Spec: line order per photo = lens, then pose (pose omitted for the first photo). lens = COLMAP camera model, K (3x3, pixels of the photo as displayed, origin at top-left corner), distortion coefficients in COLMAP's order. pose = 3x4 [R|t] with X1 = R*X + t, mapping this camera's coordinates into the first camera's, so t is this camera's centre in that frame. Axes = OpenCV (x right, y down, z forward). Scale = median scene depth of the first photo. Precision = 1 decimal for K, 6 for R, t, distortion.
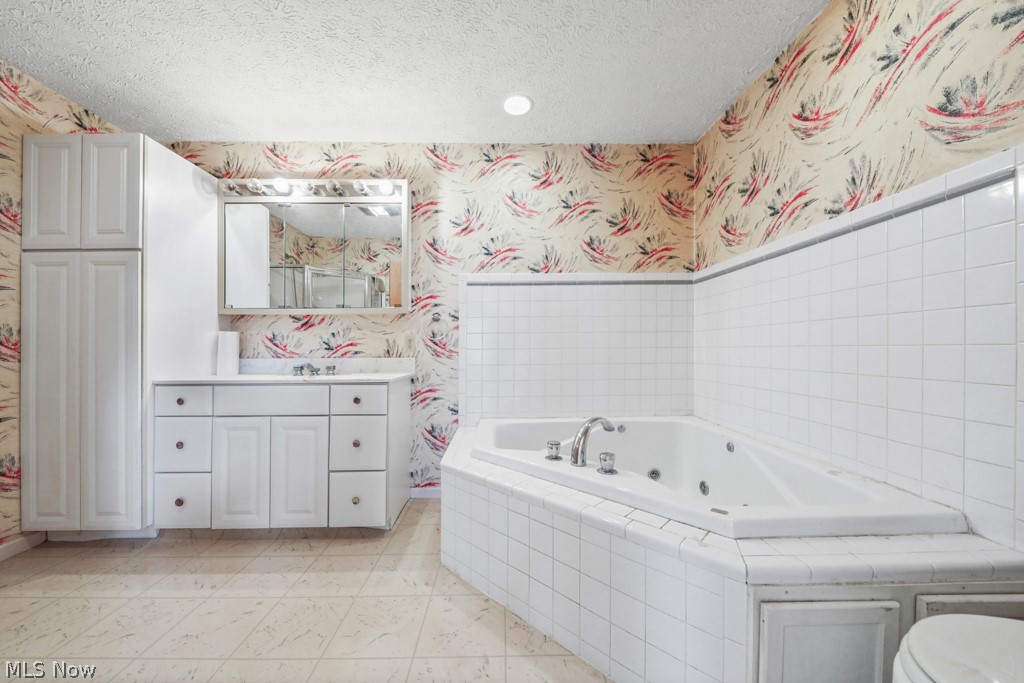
lens RADIAL K [[354.7, 0, 510.6], [0, 354.7, 349.1], [0, 0, 1]] dist [-0.001746, -0.000441]
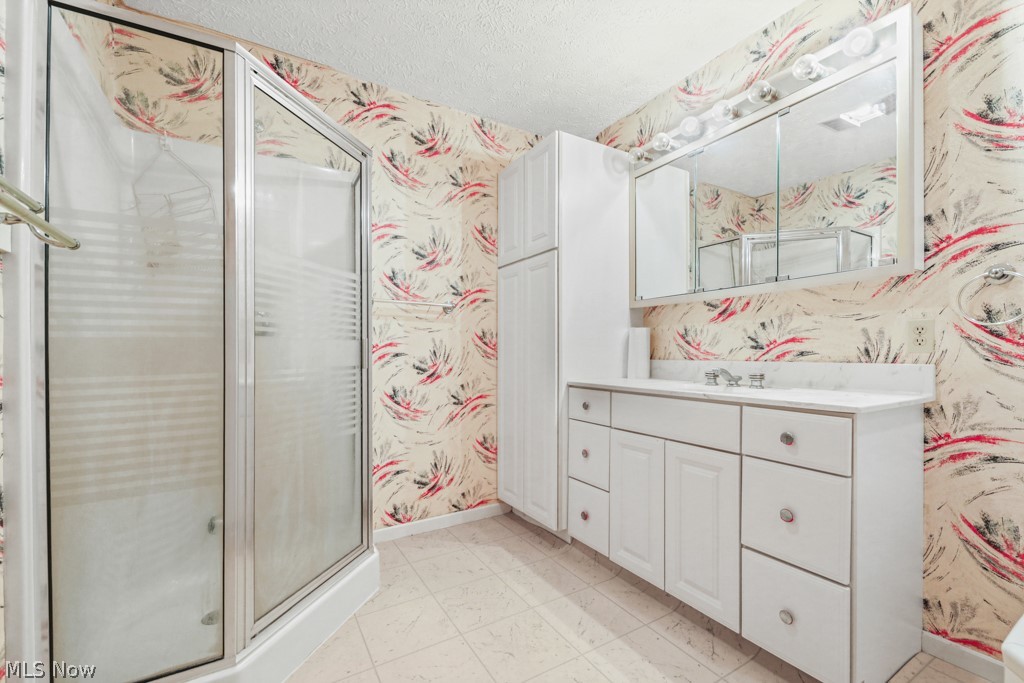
lens RADIAL K [[437.0, 0, 507.8], [0, 437.0, 349.5], [0, 0, 1]] dist [0.008132, -0.004986]
pose [[0.487214, -0.001783, -0.873281, -0.032301], [0.004568, 0.999989, 0.000506, 0.000645], [0.873271, -0.004235, 0.487217, 0.207127]]
